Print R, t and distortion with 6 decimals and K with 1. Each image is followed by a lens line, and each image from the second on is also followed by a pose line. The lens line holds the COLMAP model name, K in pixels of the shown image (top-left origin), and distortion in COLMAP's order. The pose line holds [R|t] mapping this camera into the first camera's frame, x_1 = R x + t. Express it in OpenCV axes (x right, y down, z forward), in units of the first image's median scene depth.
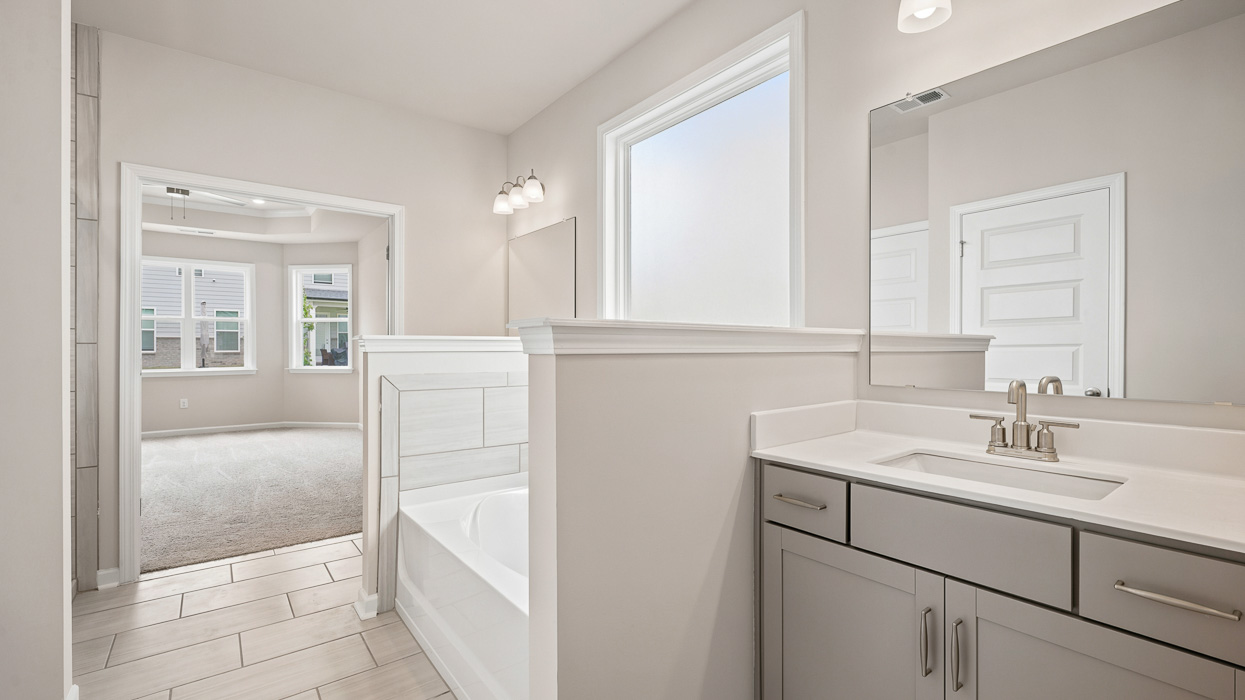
lens RADIAL K [[557.0, 0, 622.5], [0, 557.0, 350.0], [0, 0, 1]] dist [-0.000241, -0.000073]
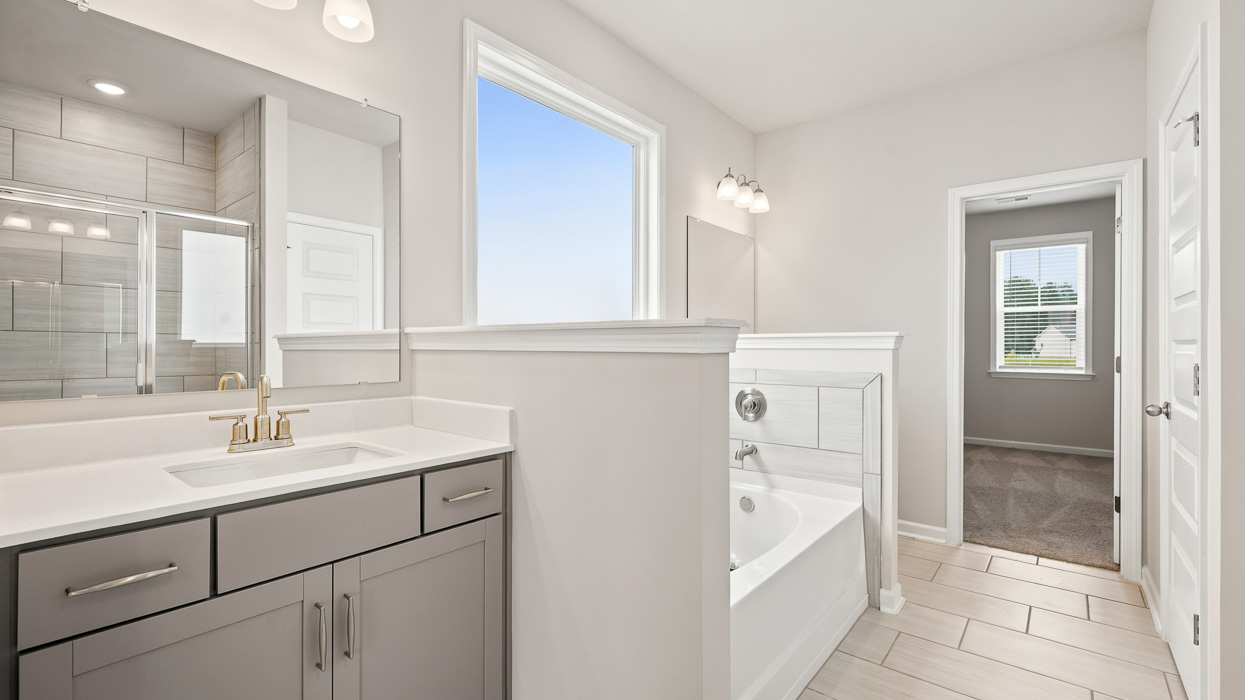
lens RADIAL K [[525.6, 0, 628.1], [0, 525.6, 352.3], [0, 0, 1]] dist [-0.000690, -0.000365]
pose [[-0.232360, -0.013825, 0.972532, -0.426019], [0.001301, 0.999894, 0.014525, -0.004159], [-0.972629, 0.004640, -0.232317, 0.573879]]
